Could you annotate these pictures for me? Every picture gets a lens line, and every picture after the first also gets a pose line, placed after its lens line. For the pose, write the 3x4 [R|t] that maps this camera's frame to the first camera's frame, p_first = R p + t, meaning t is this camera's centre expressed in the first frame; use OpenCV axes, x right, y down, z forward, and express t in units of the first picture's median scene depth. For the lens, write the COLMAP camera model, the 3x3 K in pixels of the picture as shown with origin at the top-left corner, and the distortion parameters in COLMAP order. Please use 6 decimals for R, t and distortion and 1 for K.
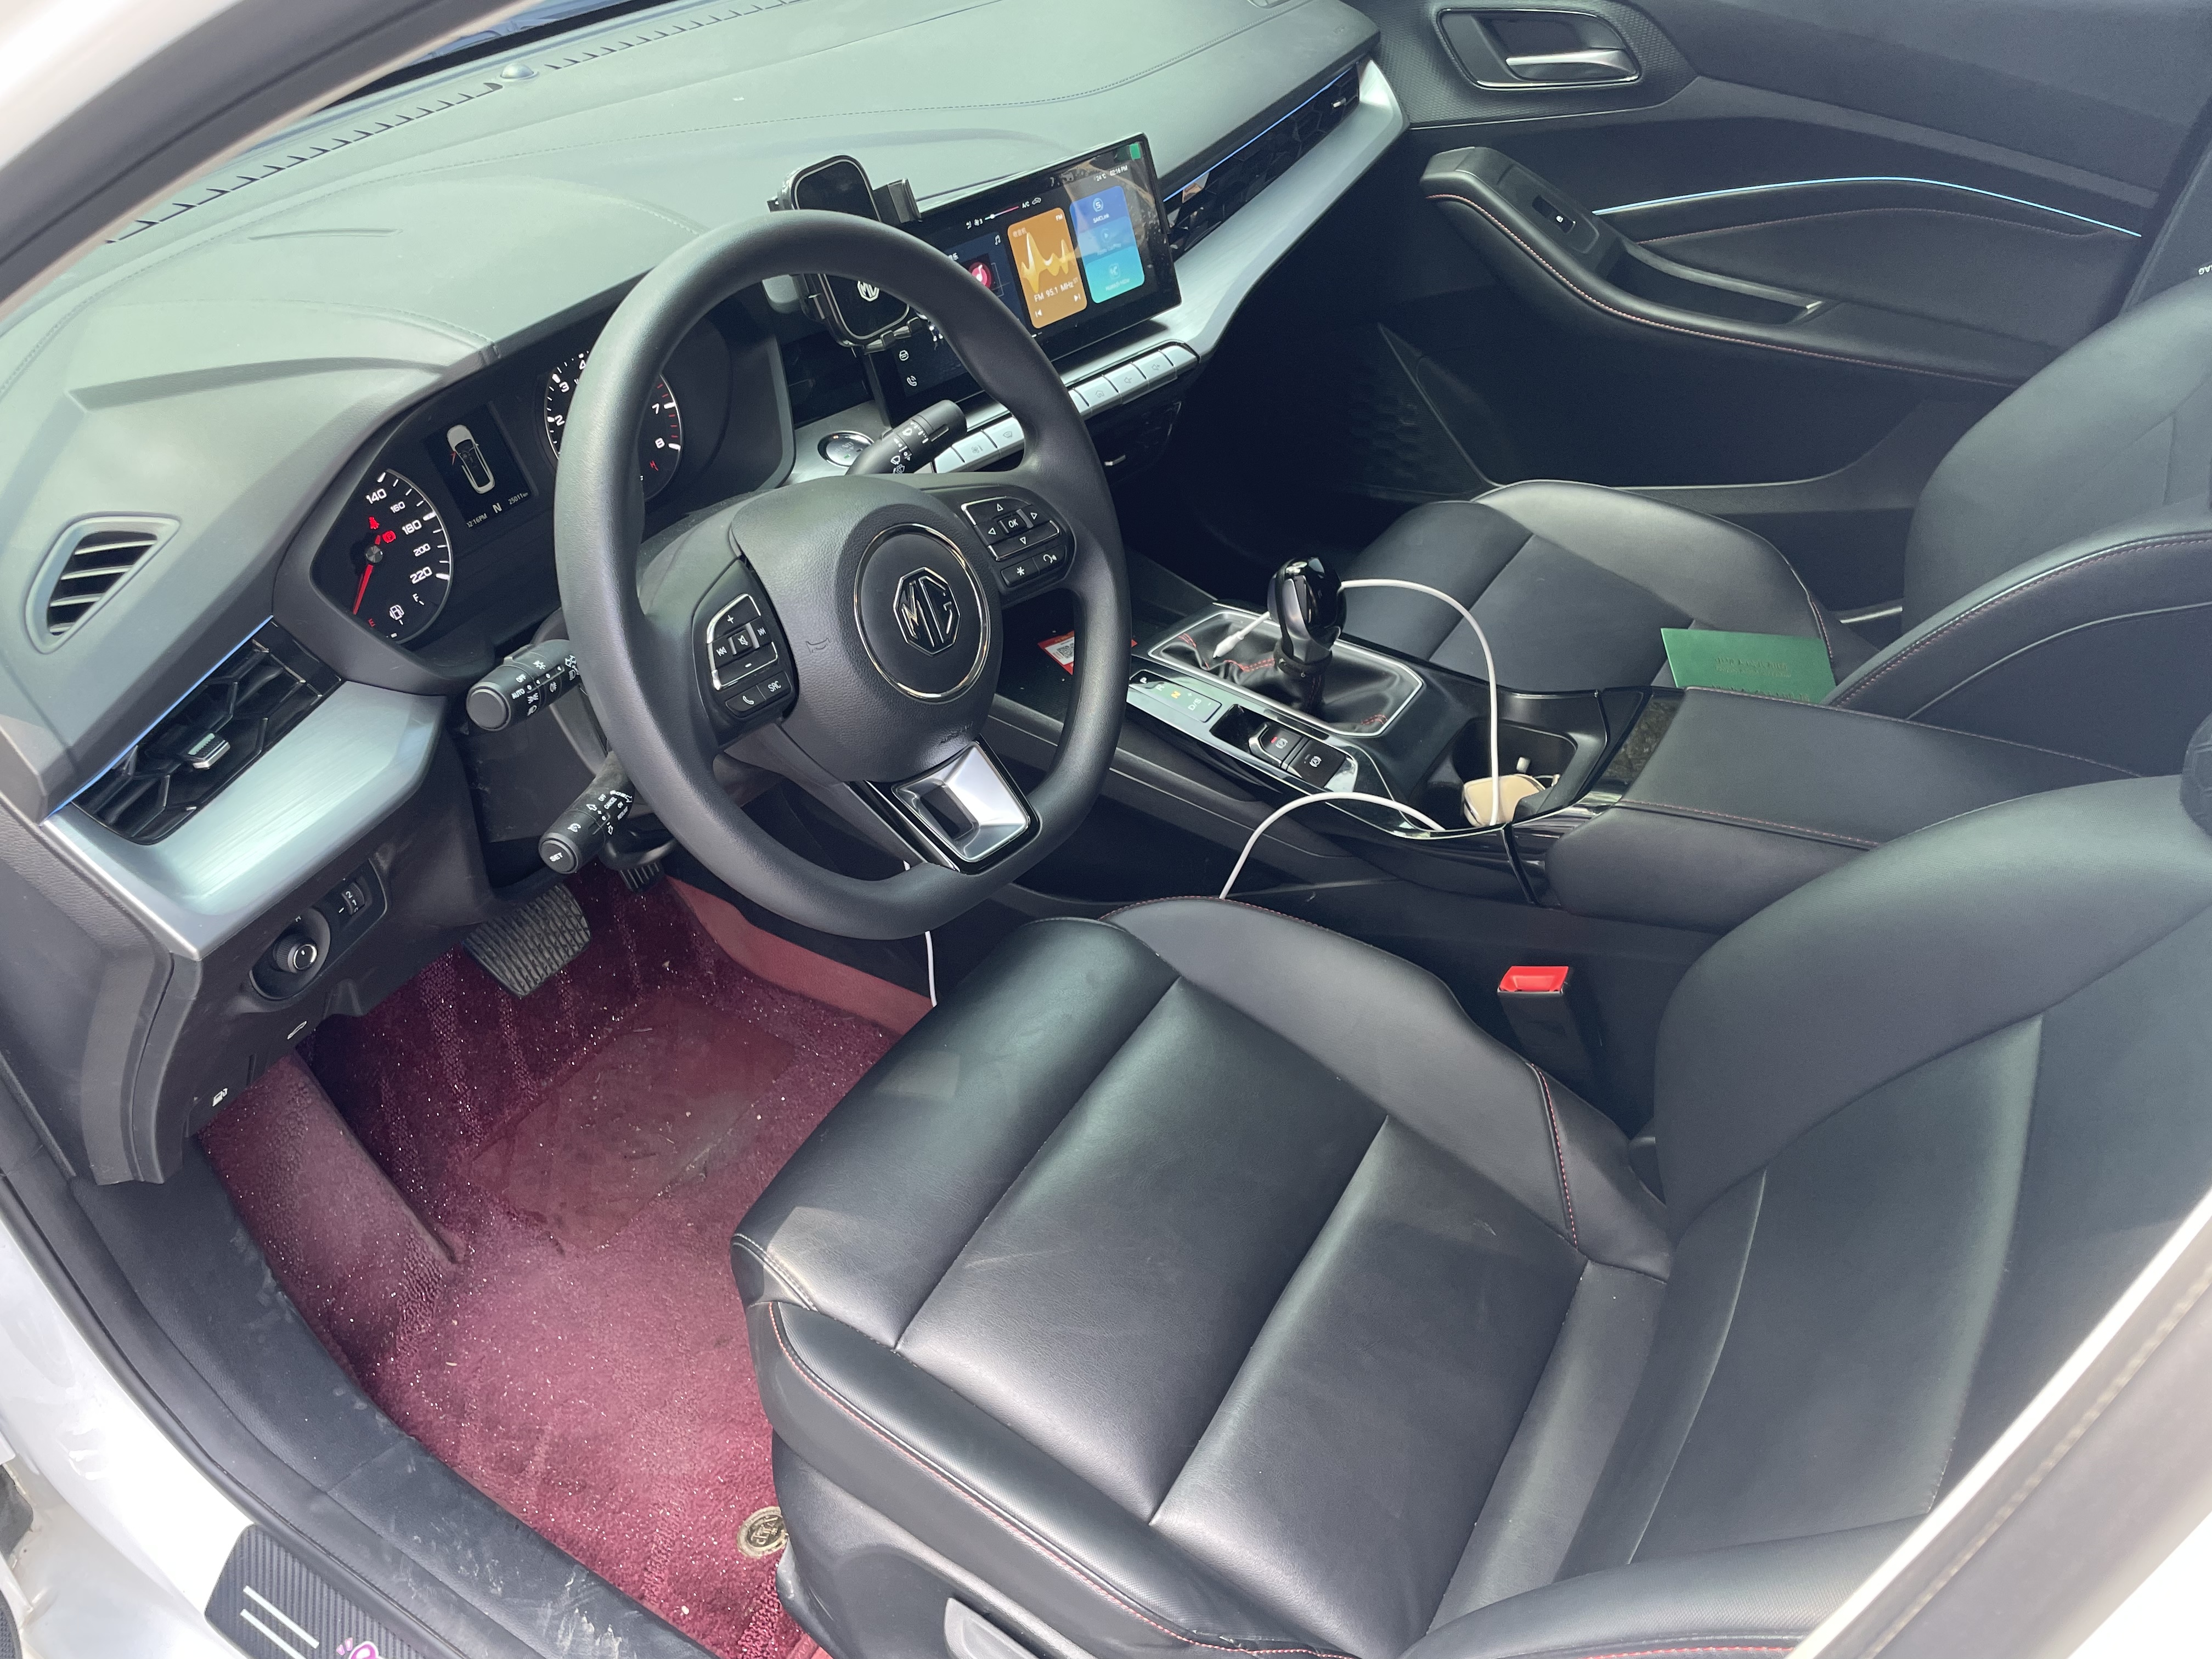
lens RADIAL K [[1680.4, 0, 1099.6], [0, 1680.4, 815.7], [0, 0, 1]] dist [0.078058, -0.107506]
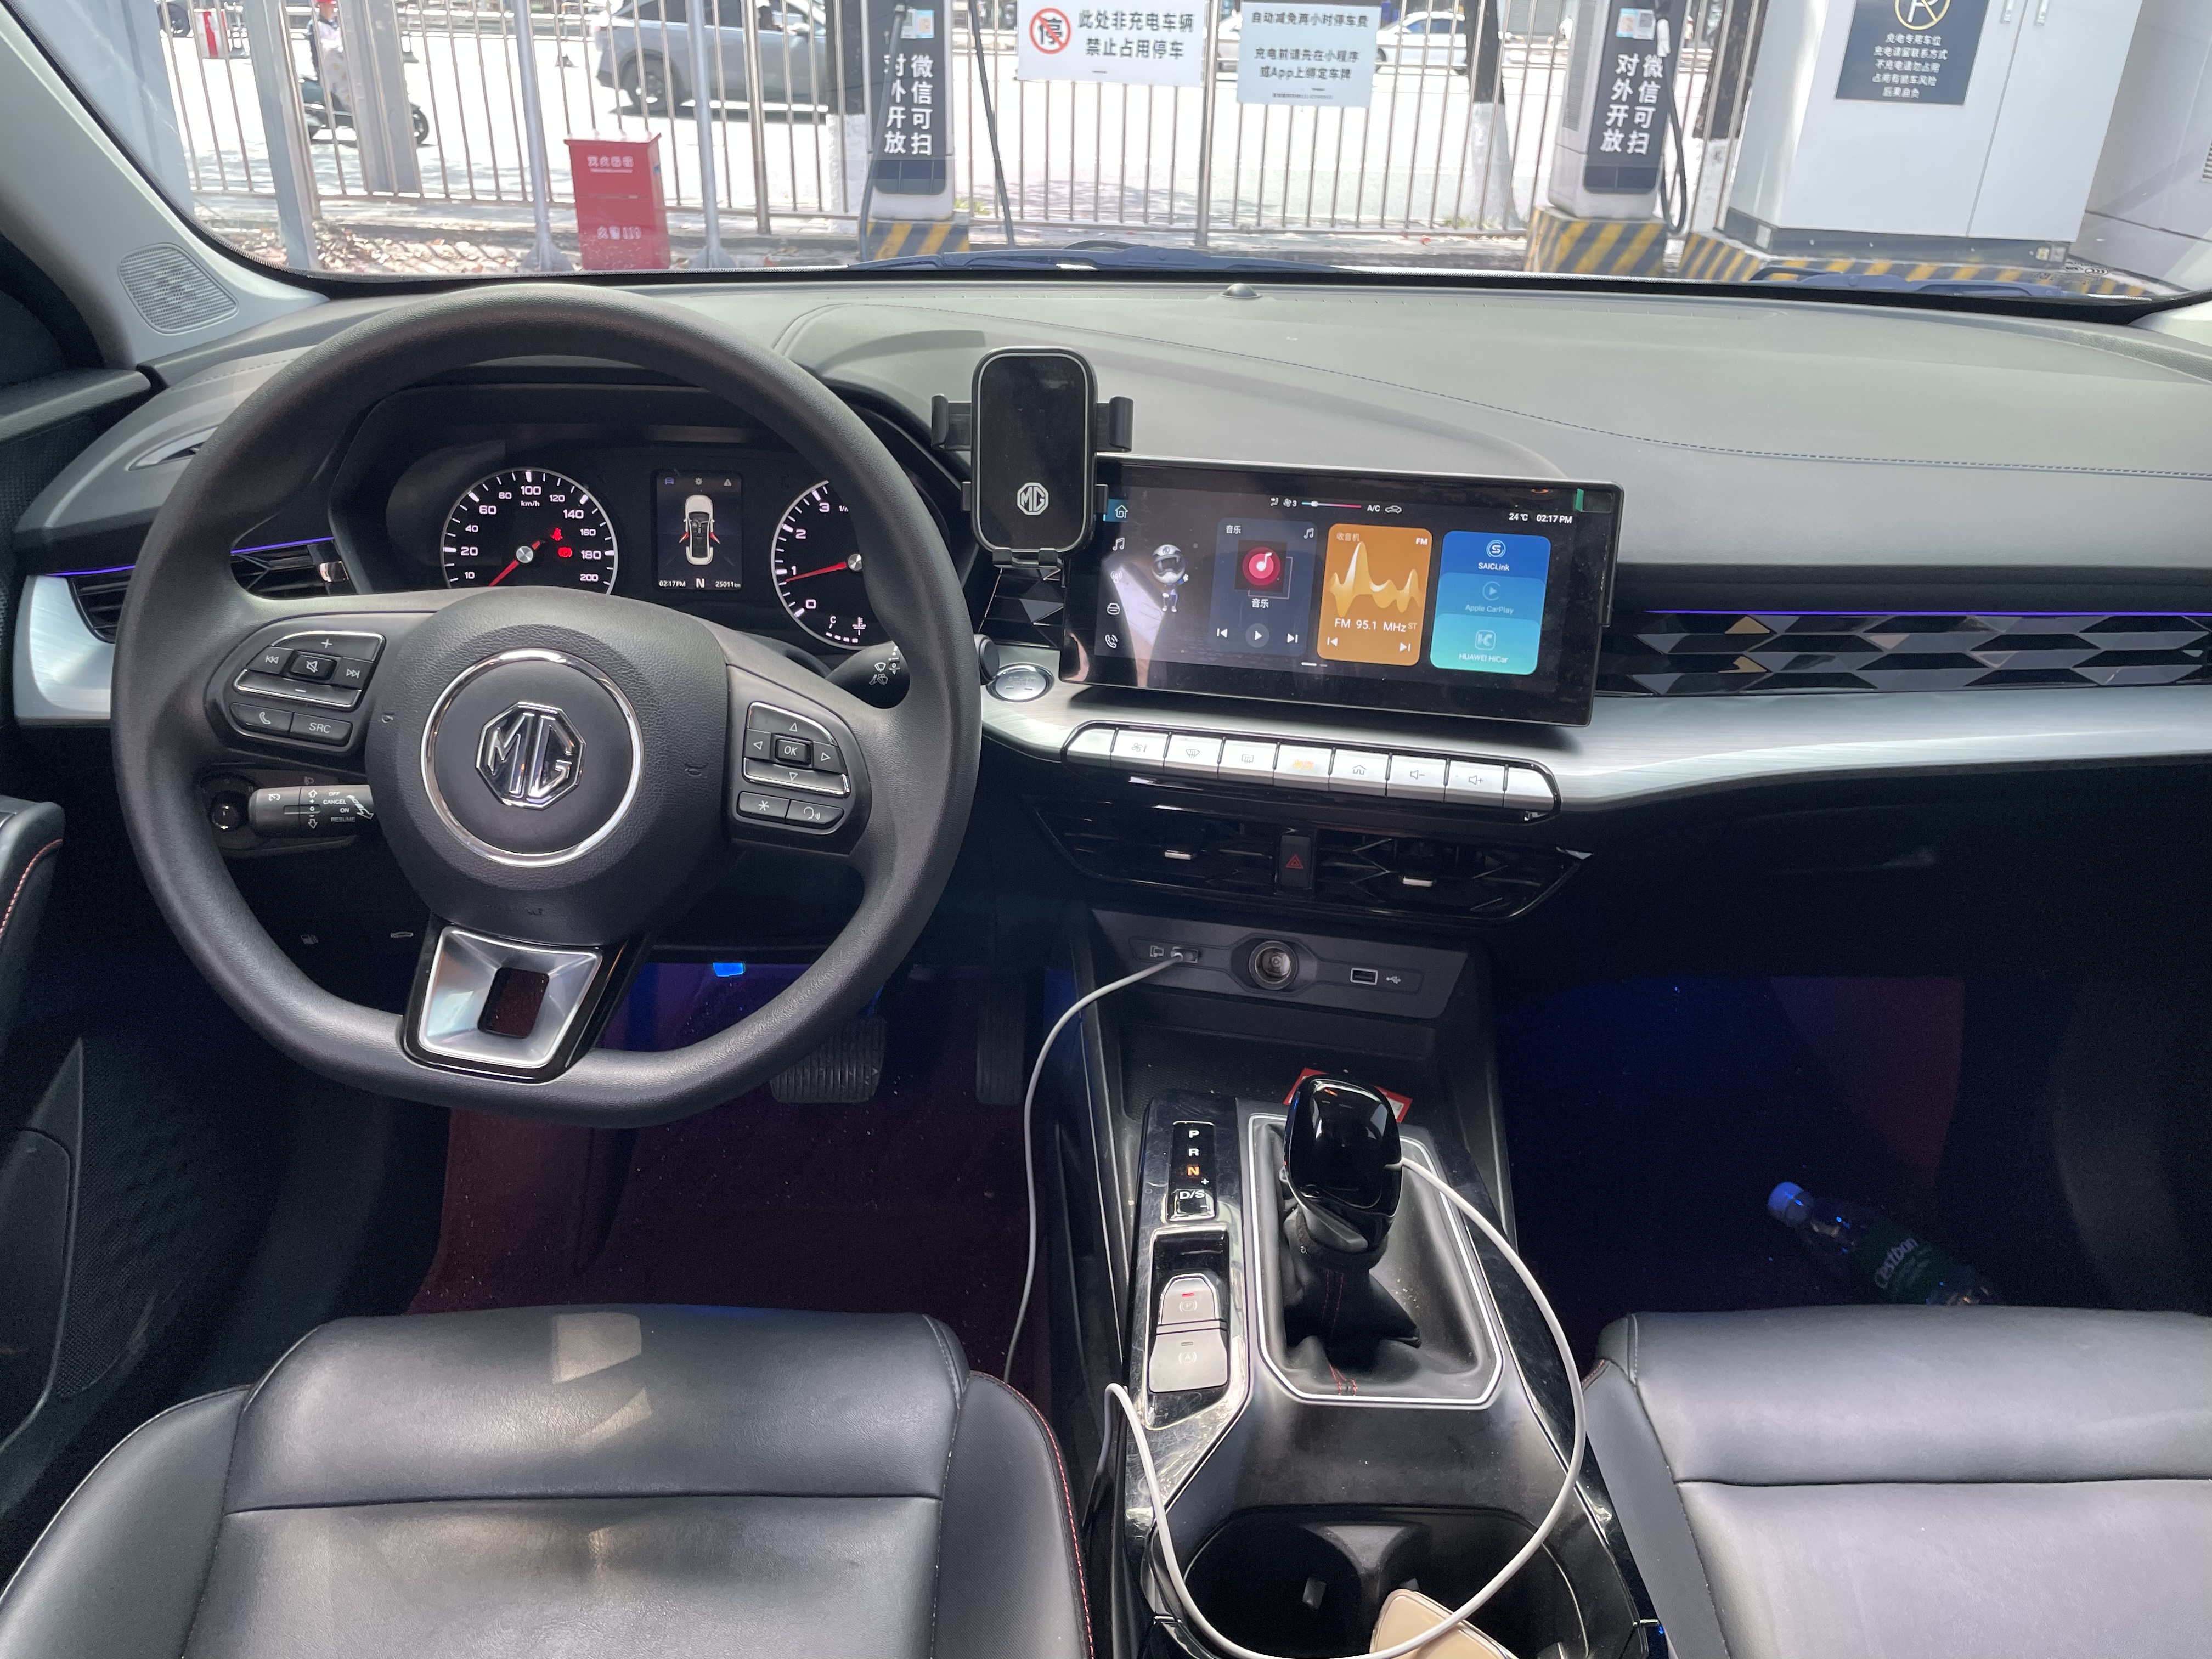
lens RADIAL K [[1680.4, 0, 1099.6], [0, 1680.4, 815.7], [0, 0, 1]] dist [0.078058, -0.107506]
pose [[0.528219, 0.391664, -0.753381, 0.495260], [-0.552700, 0.832159, 0.045103, -0.208599], [0.644598, 0.392570, 0.656035, 0.473697]]
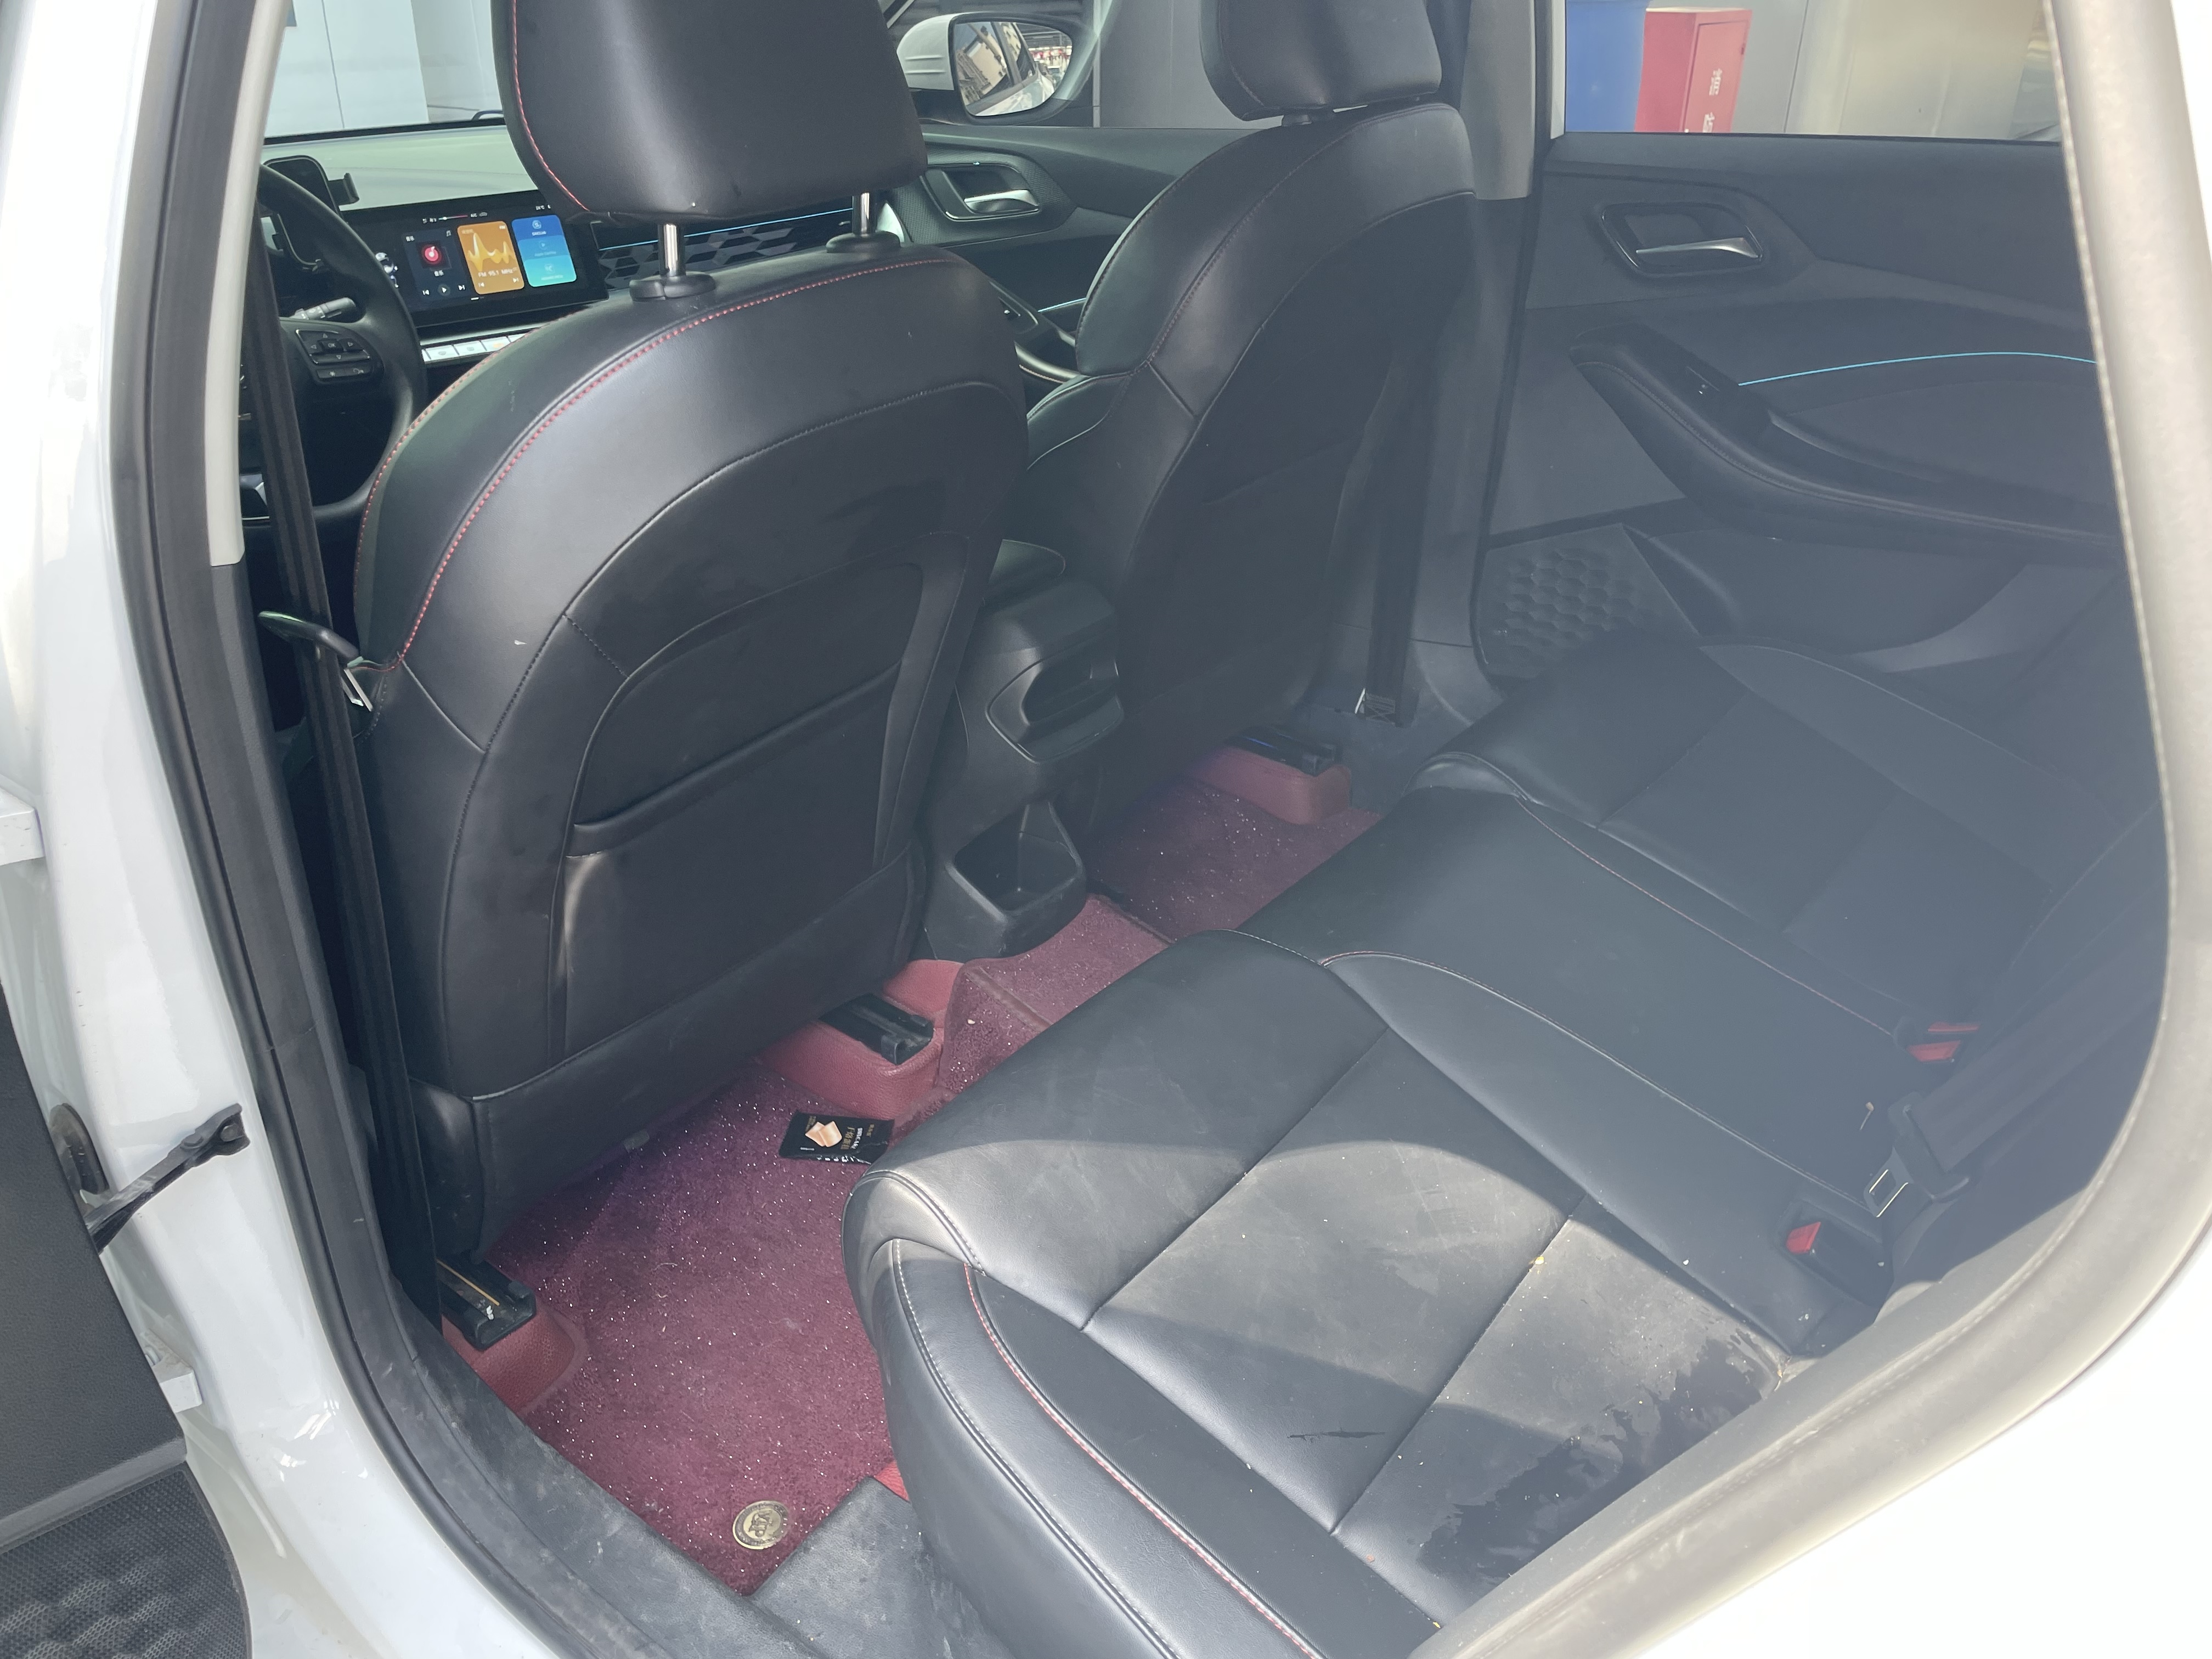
lens RADIAL K [[1680.4, 0, 1099.6], [0, 1680.4, 815.7], [0, 0, 1]] dist [0.078058, -0.107506]
pose [[0.994102, 0.051328, -0.095533, 0.678071], [-0.068907, 0.979181, -0.190935, 0.416880], [0.083744, 0.196392, 0.976943, -0.343635]]
